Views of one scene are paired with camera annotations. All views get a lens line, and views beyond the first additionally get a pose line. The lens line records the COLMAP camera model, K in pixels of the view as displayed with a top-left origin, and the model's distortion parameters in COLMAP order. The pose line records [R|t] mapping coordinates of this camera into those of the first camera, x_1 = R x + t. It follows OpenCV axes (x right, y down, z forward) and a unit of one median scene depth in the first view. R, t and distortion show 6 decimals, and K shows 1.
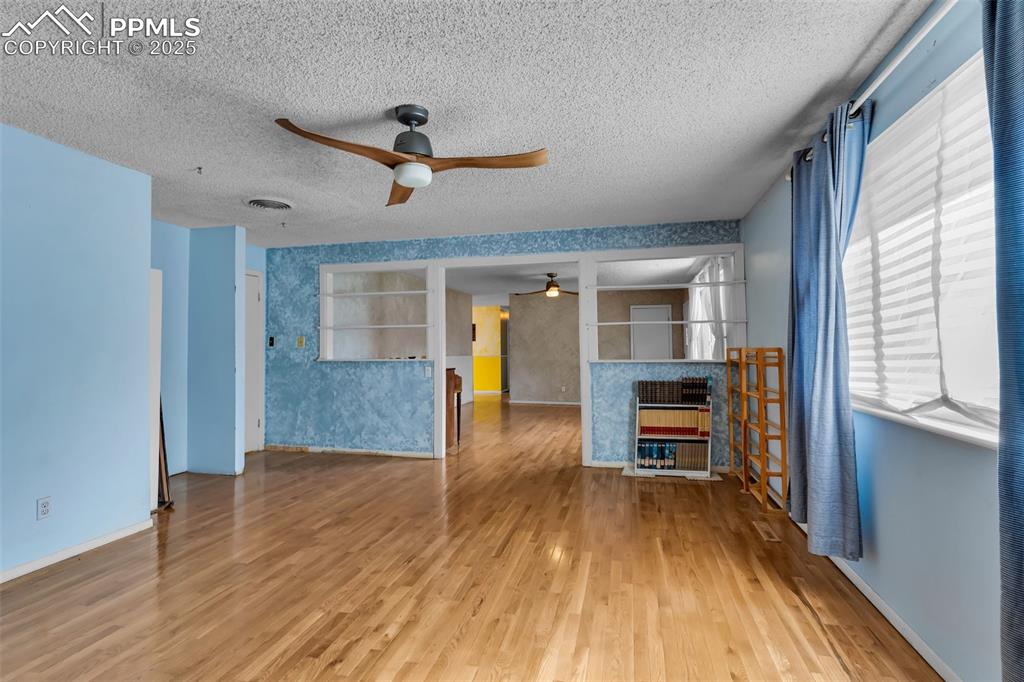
lens RADIAL K [[495.0, 0, 510.9], [0, 495.0, 342.3], [0, 0, 1]] dist [0.000895, -0.000926]
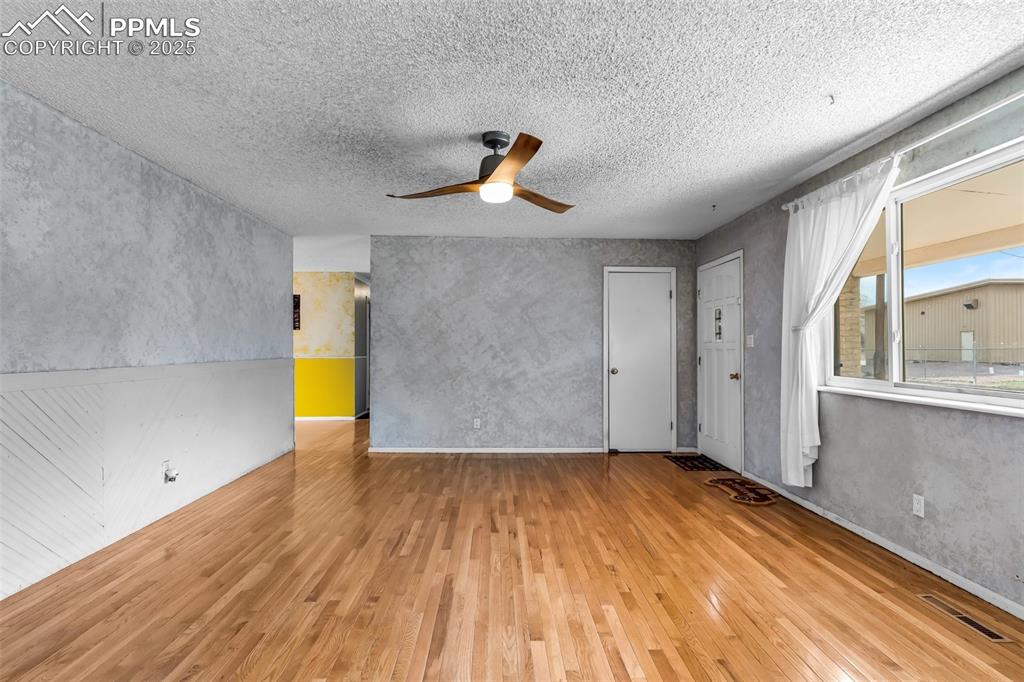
lens RADIAL K [[495.0, 0, 507.5], [0, 495.0, 342.8], [0, 0, 1]] dist [0.000895, -0.000926]
pose [[0.964255, 0.008160, 0.264852, -0.001771], [-0.010271, 0.999926, 0.006586, 0.005751], [-0.264778, -0.009071, 0.964267, 0.486040]]
